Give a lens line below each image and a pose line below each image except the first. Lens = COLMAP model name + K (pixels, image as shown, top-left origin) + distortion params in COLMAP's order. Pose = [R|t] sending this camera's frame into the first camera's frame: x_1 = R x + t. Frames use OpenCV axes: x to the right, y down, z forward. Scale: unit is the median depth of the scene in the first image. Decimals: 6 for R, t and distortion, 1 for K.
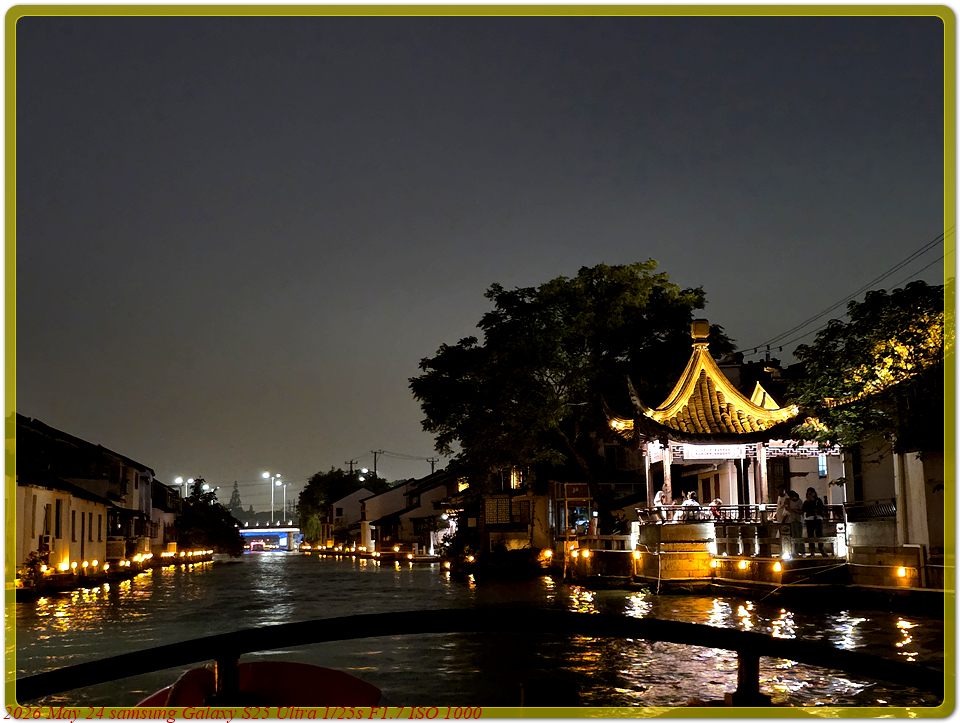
lens RADIAL K [[1506.6, 0, 480.0], [0, 1506.6, 361.5], [0, 0, 1]] dist [0.235500, -1.012729]
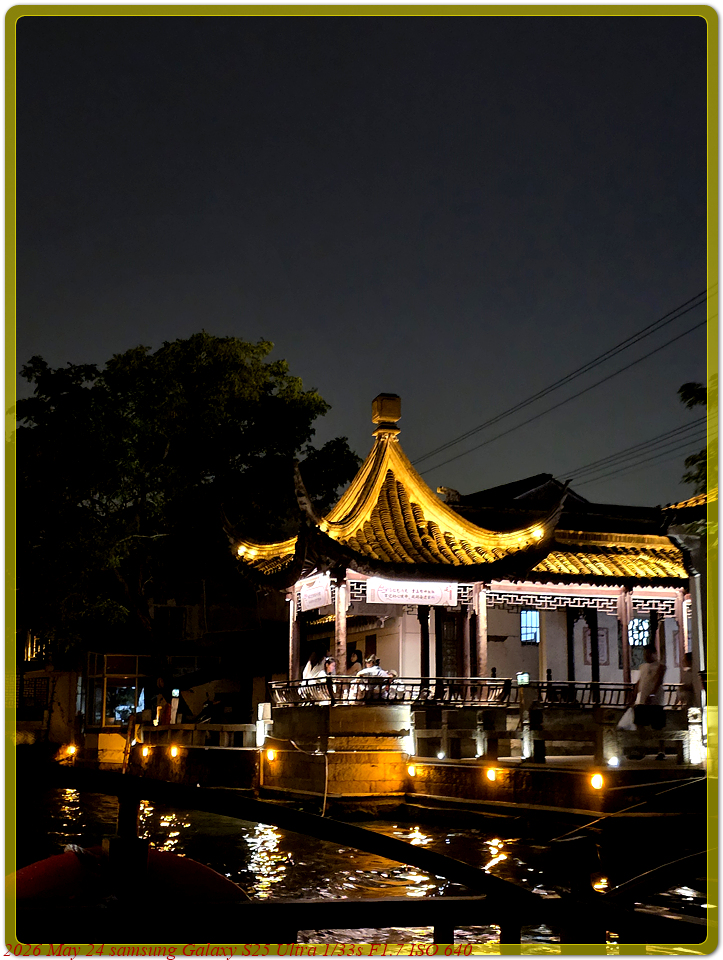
lens RADIAL K [[1506.6, 0, 361.5], [0, 1506.6, 480.0], [0, 0, 1]] dist [0.235500, -1.012729]
pose [[0.961767, 0.063235, 0.266469, -0.039150], [-0.050036, 0.997174, -0.056040, 0.048310], [-0.269260, 0.040565, 0.962213, 0.387050]]
